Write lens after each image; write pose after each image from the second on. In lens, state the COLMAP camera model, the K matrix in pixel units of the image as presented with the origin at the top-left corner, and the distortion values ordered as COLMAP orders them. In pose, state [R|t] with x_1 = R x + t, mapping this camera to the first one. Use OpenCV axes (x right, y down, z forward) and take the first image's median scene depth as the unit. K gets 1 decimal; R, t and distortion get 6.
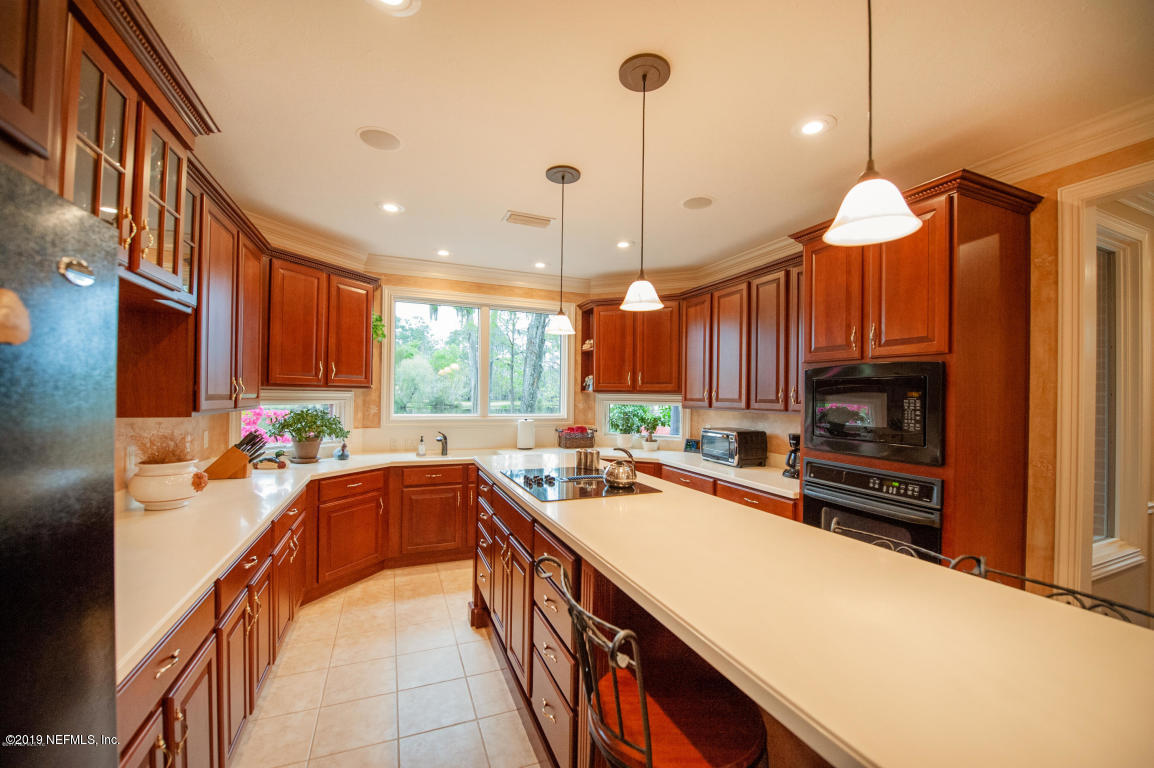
lens RADIAL K [[457.4, 0, 579.1], [0, 457.4, 387.1], [0, 0, 1]] dist [-0.001099, -0.000804]
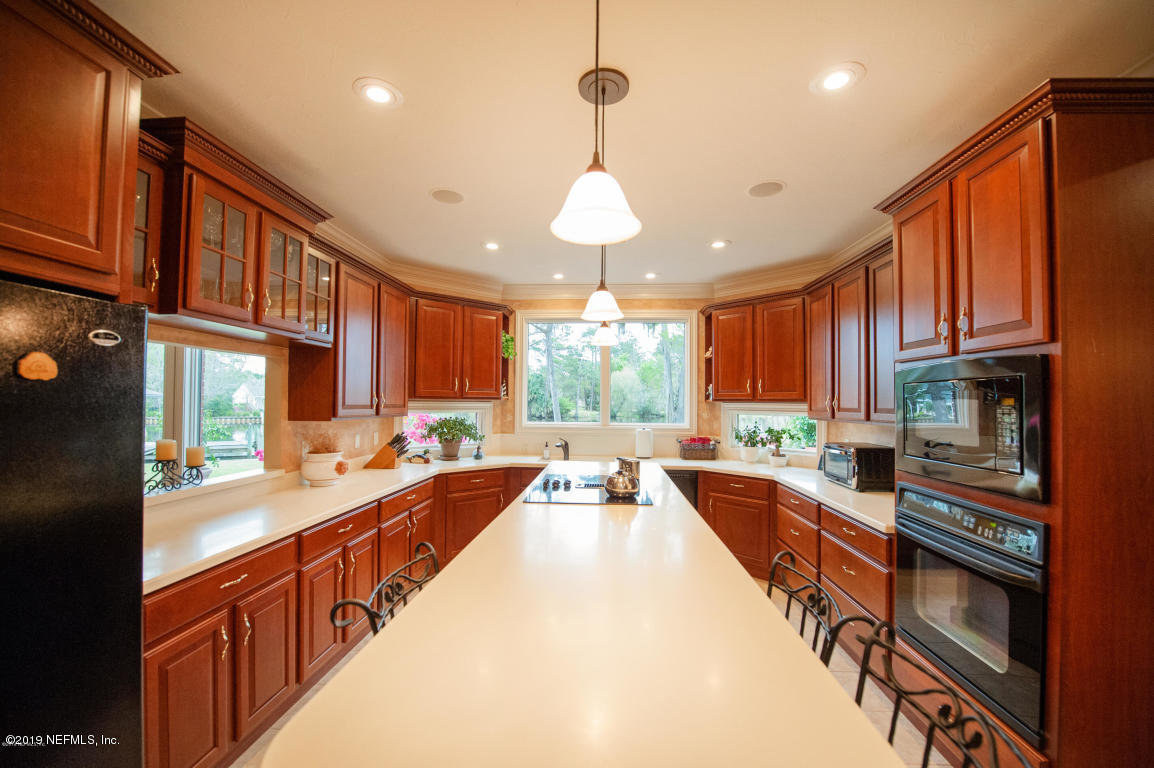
lens RADIAL K [[457.4, 0, 583.2], [0, 457.4, 389.1], [0, 0, 1]] dist [-0.001099, -0.000804]
pose [[0.902846, -0.018170, -0.429580, 0.257121], [0.010973, 0.999755, -0.019225, 0.001380], [0.429824, 0.012643, 0.902824, 0.035667]]
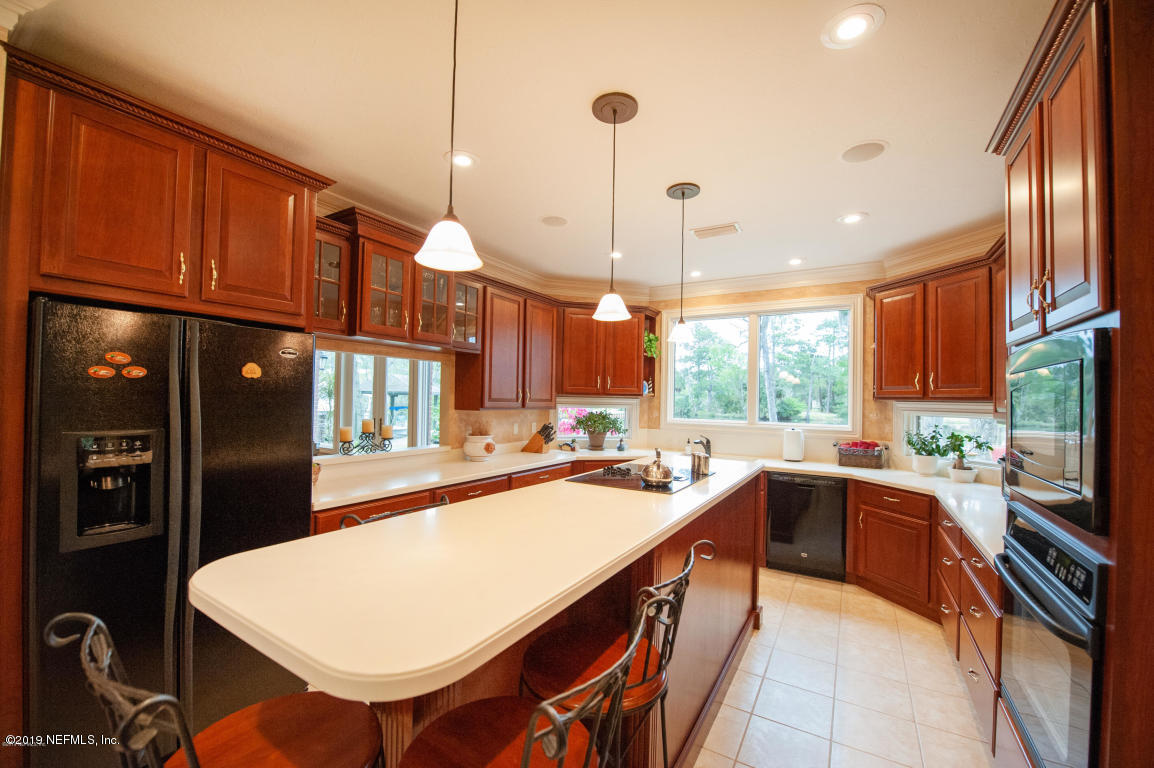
lens RADIAL K [[457.4, 0, 589.0], [0, 457.4, 390.1], [0, 0, 1]] dist [-0.001099, -0.000804]
pose [[0.608410, -0.016878, -0.793444, 0.477500], [0.002462, 0.999809, -0.019380, 0.011132], [0.793619, 0.009837, 0.608335, 0.137498]]
